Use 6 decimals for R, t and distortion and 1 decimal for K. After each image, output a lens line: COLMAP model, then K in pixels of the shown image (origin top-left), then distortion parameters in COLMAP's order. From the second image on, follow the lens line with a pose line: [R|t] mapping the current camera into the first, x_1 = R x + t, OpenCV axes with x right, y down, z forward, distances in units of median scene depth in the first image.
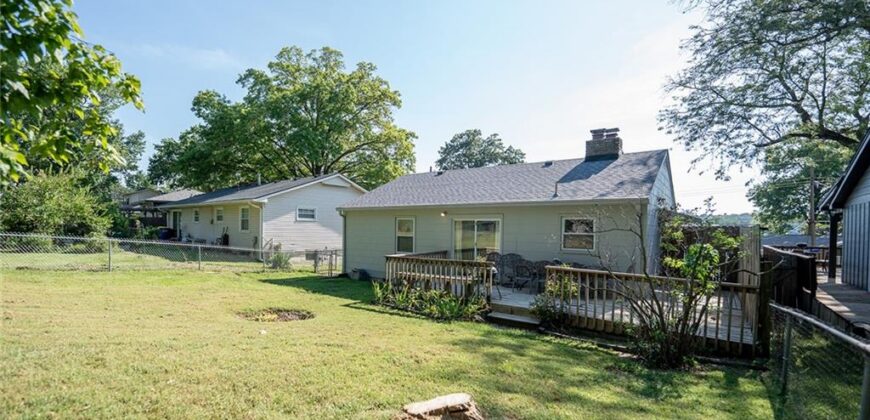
lens RADIAL K [[387.0, 0, 390.6], [0, 387.0, 234.5], [0, 0, 1]] dist [-0.002283, -0.000315]
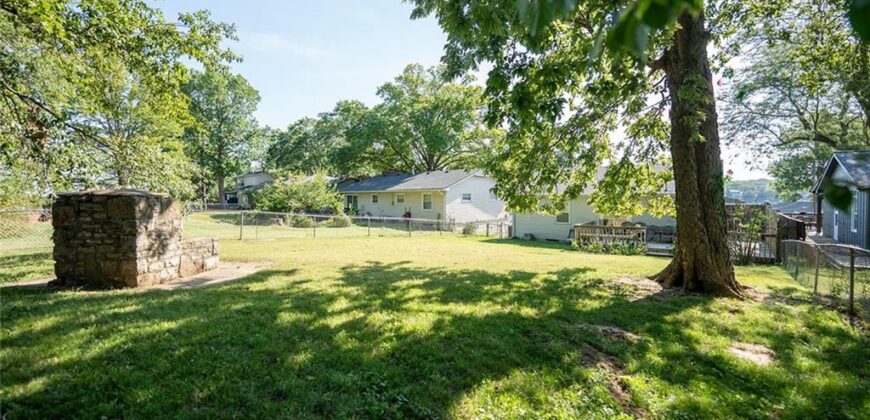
lens RADIAL K [[362.3, 0, 438.0], [0, 362.3, 208.8], [0, 0, 1]] dist [-0.003827, -0.000827]
pose [[0.999759, -0.019104, 0.010816, -0.345435], [0.018991, 0.999765, 0.010426, -0.026273], [-0.011013, -0.010218, 0.999887, -0.358373]]
